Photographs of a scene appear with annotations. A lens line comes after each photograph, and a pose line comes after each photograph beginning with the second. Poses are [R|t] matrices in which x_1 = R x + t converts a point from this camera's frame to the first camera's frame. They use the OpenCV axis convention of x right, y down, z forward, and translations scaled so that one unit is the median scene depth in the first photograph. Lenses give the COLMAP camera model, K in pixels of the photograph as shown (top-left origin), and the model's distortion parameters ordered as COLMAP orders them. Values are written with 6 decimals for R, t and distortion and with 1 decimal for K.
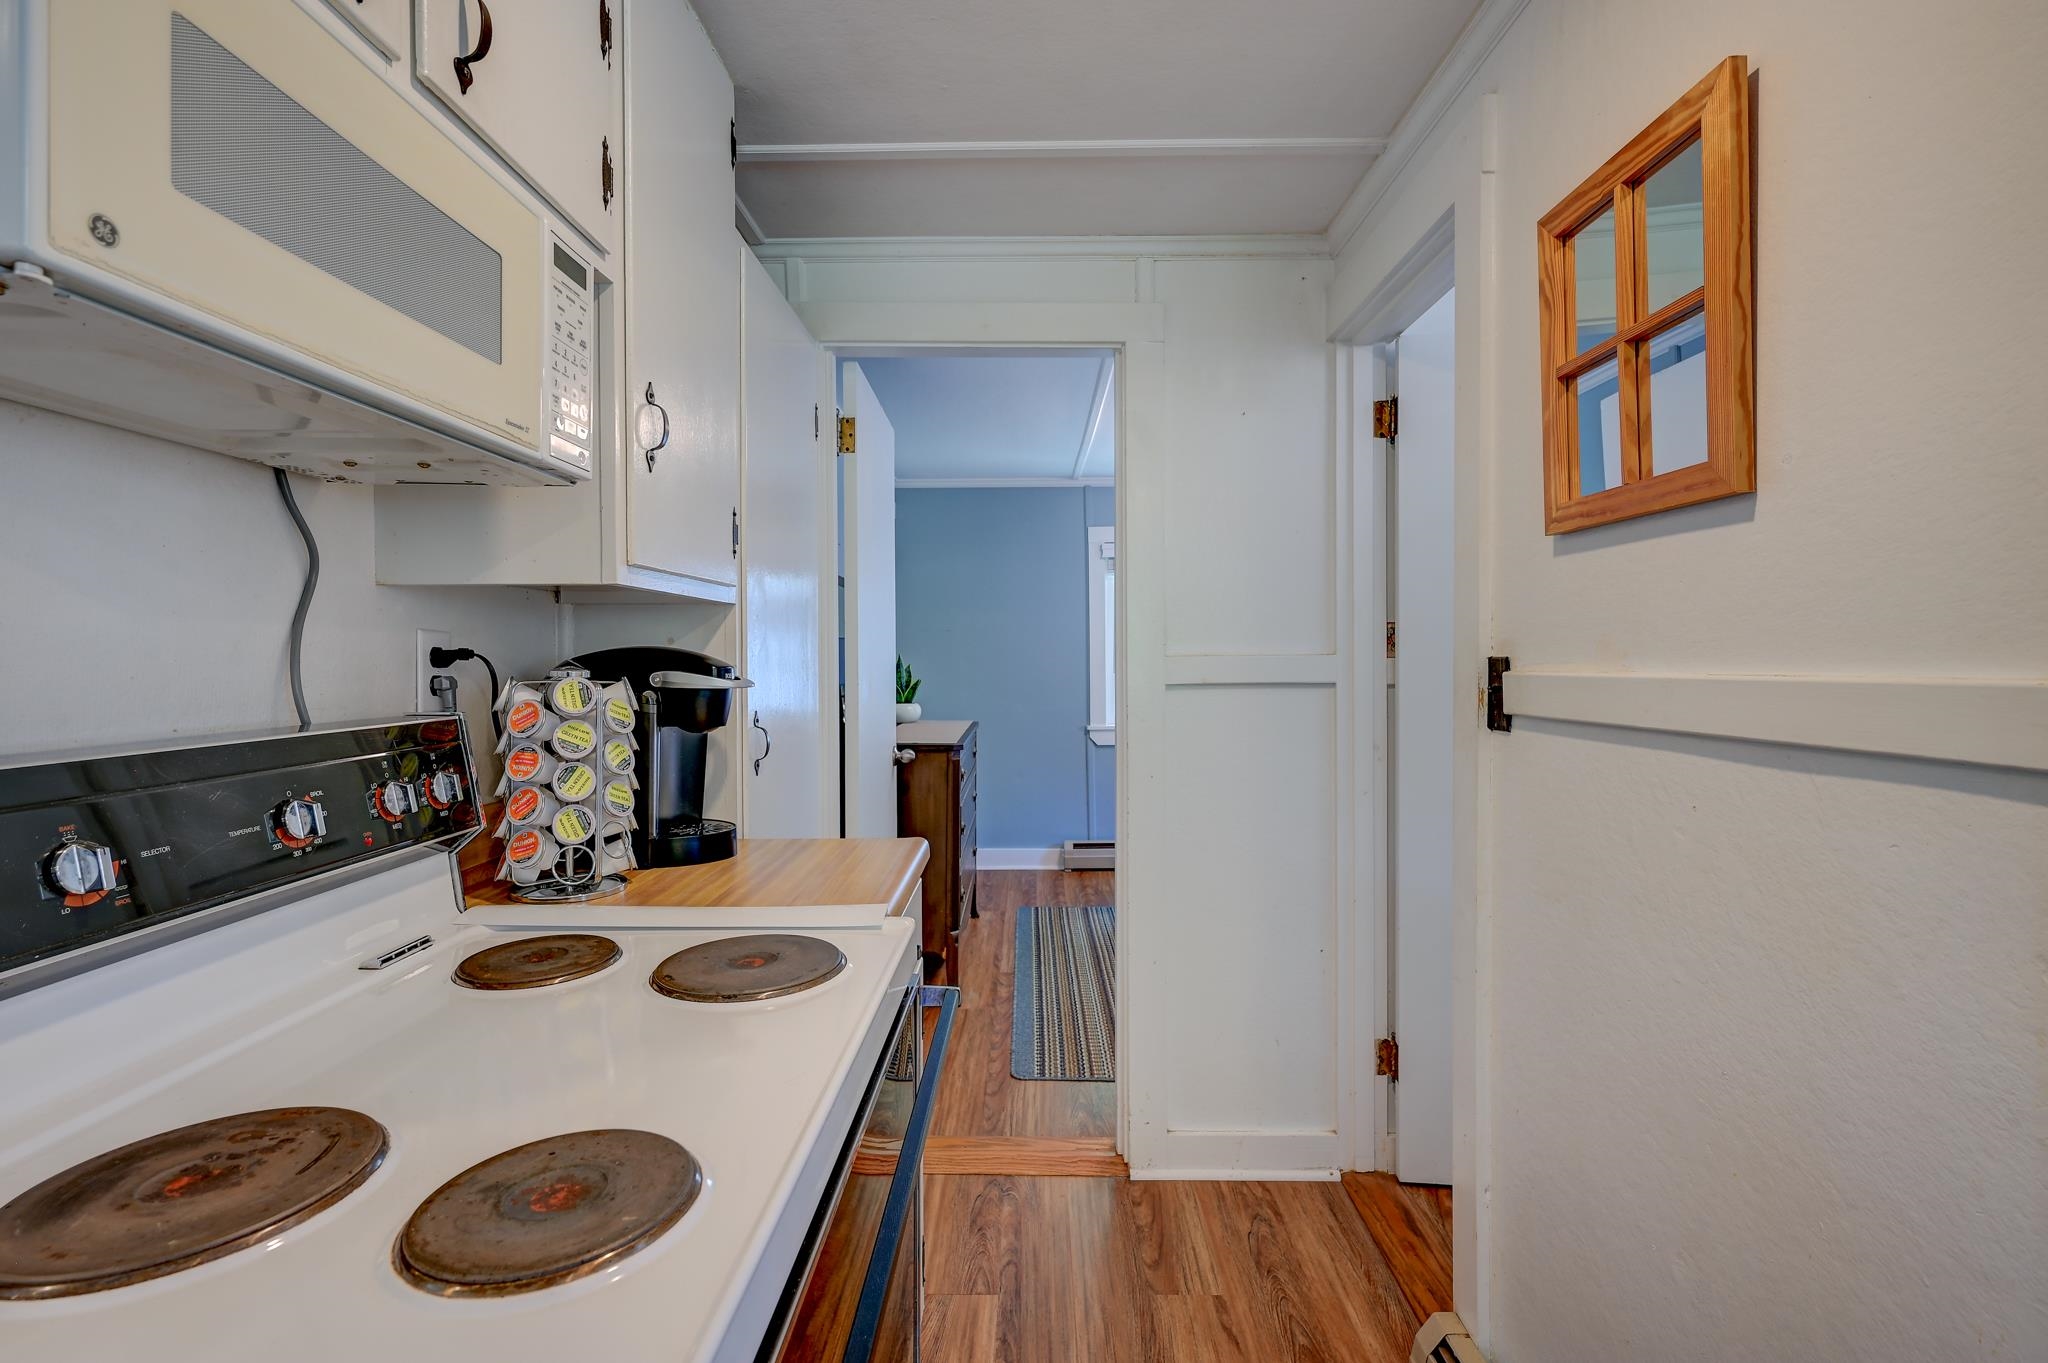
lens RADIAL K [[920.0, 0, 1026.1], [0, 920.0, 669.6], [0, 0, 1]] dist [0.000718, 0.000305]
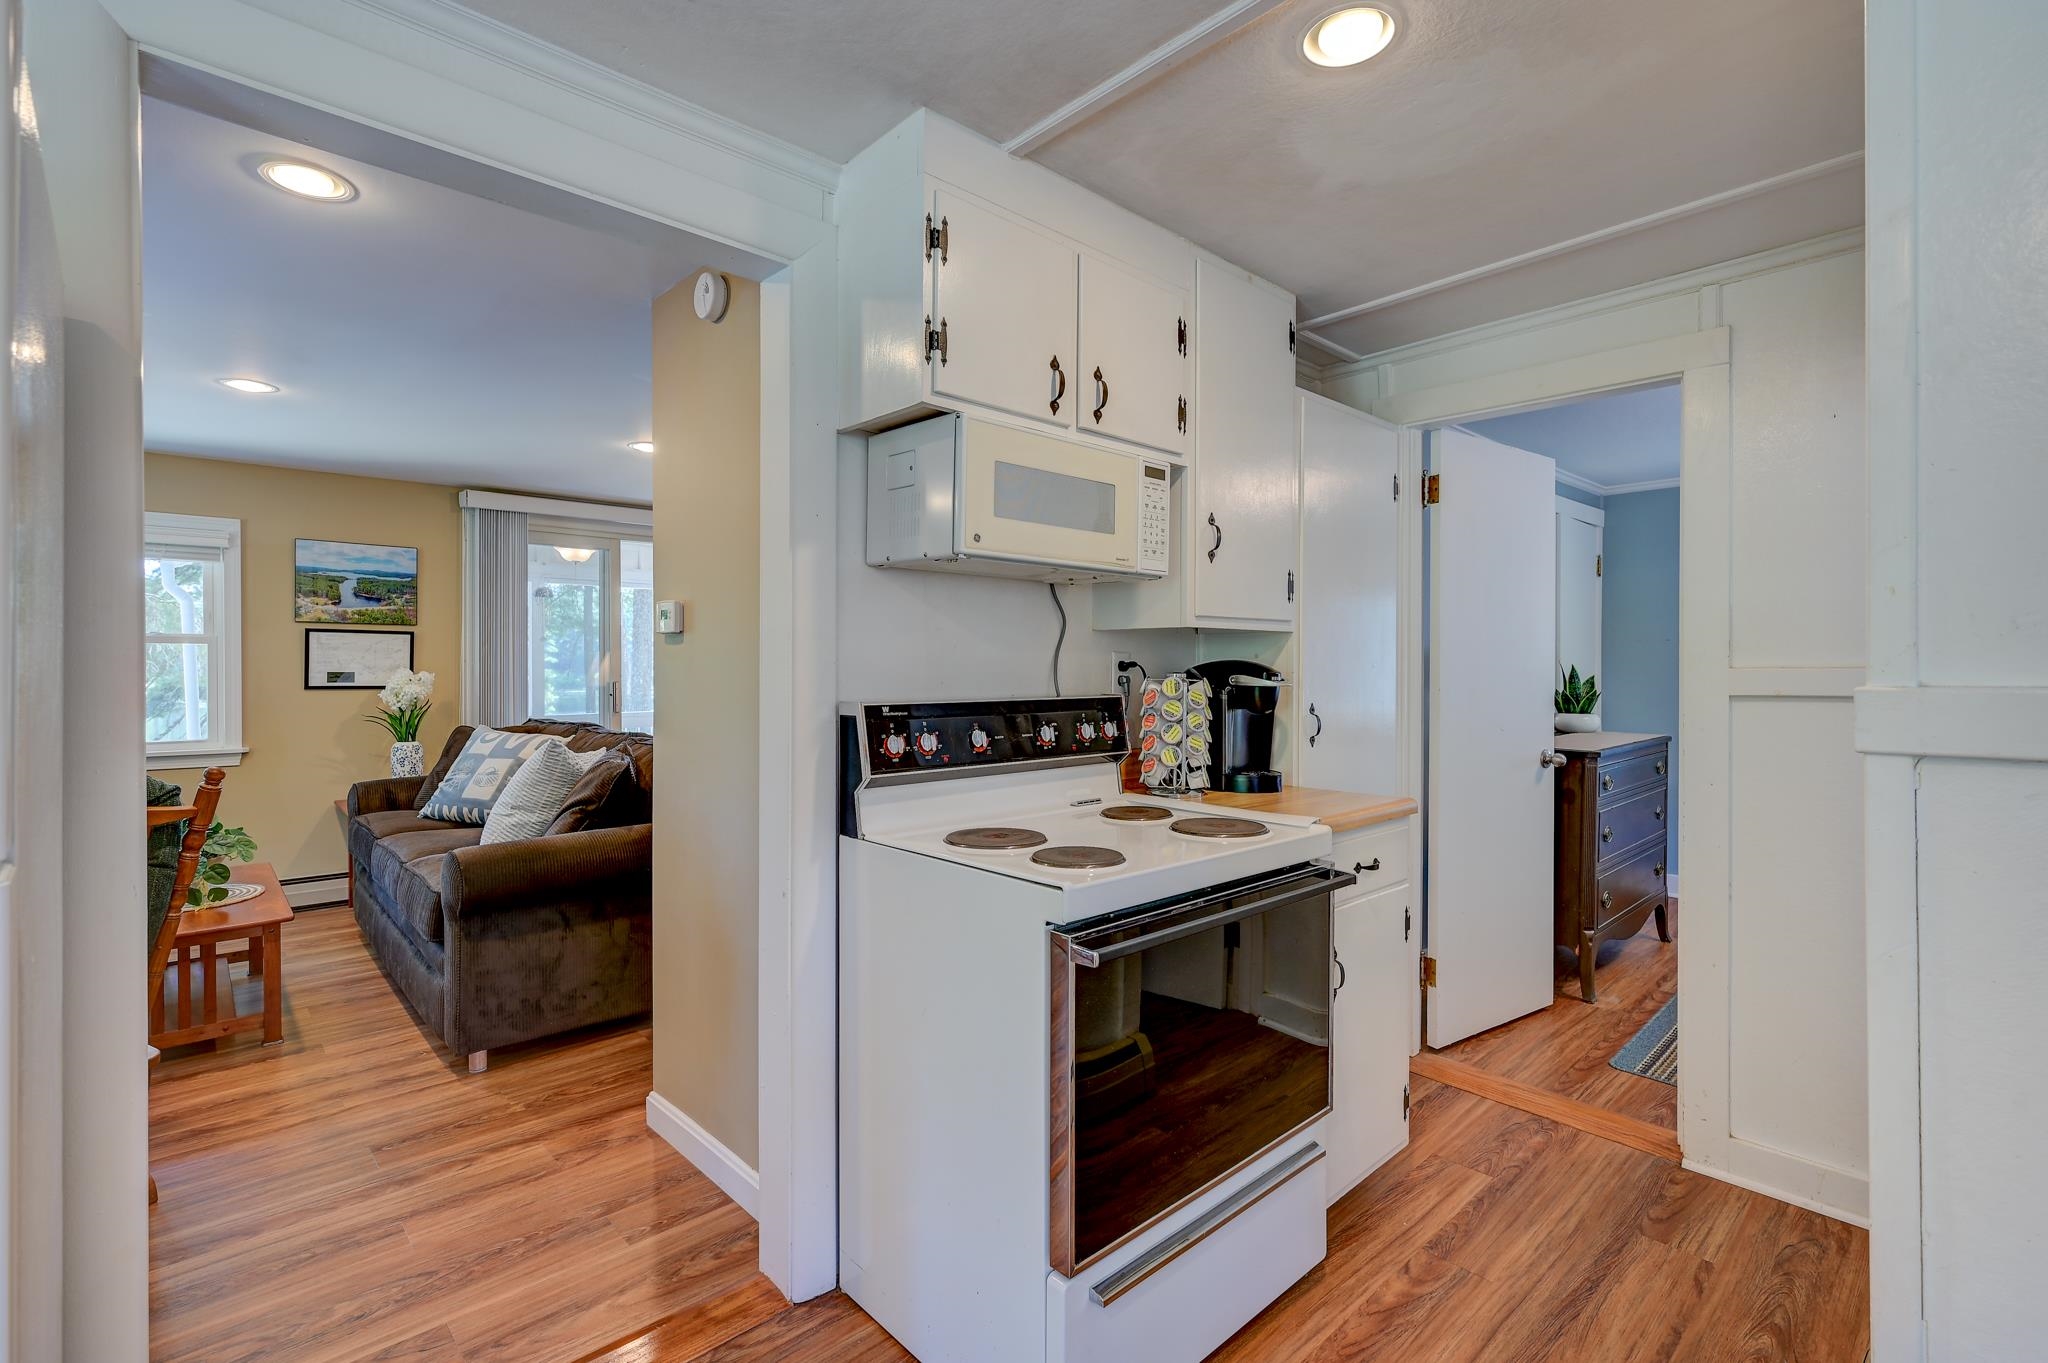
lens RADIAL K [[920.0, 0, 1026.1], [0, 920.0, 669.6], [0, 0, 1]] dist [0.000718, 0.000305]
pose [[0.684279, 0.007207, -0.729185, 0.642473], [-0.014069, 0.999896, -0.003320, 0.003326], [0.729084, 0.012530, 0.684309, -0.475712]]
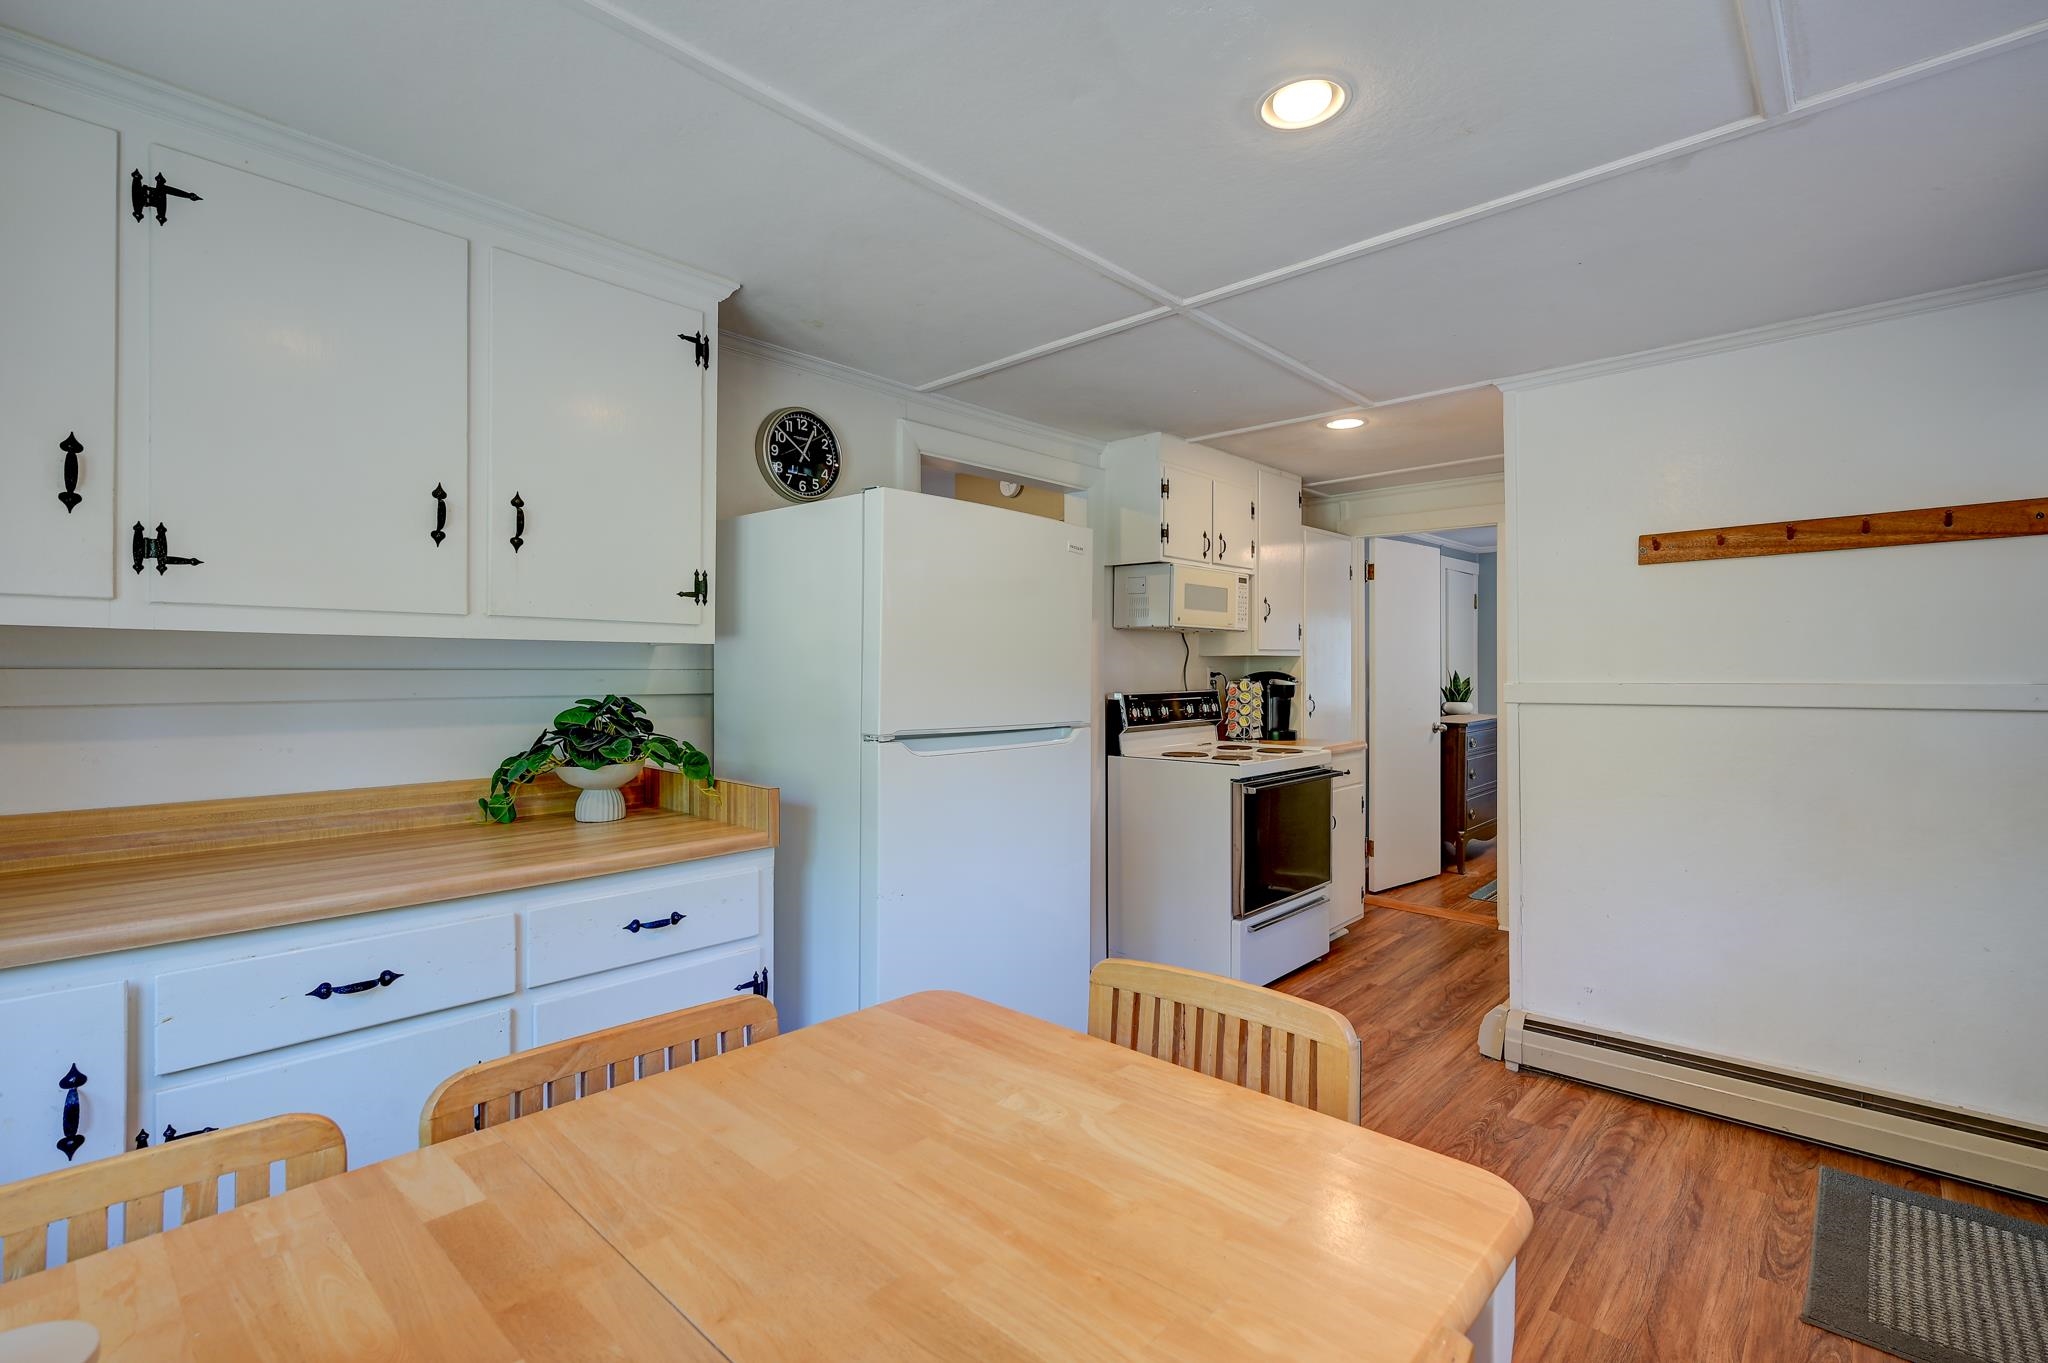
lens RADIAL K [[920.0, 0, 1026.1], [0, 920.0, 669.6], [0, 0, 1]] dist [0.000718, 0.000305]
pose [[0.737163, 0.003686, -0.675705, 1.282401], [-0.009619, 0.999941, -0.005039, -0.008111], [0.675646, 0.010214, 0.737155, -2.187827]]
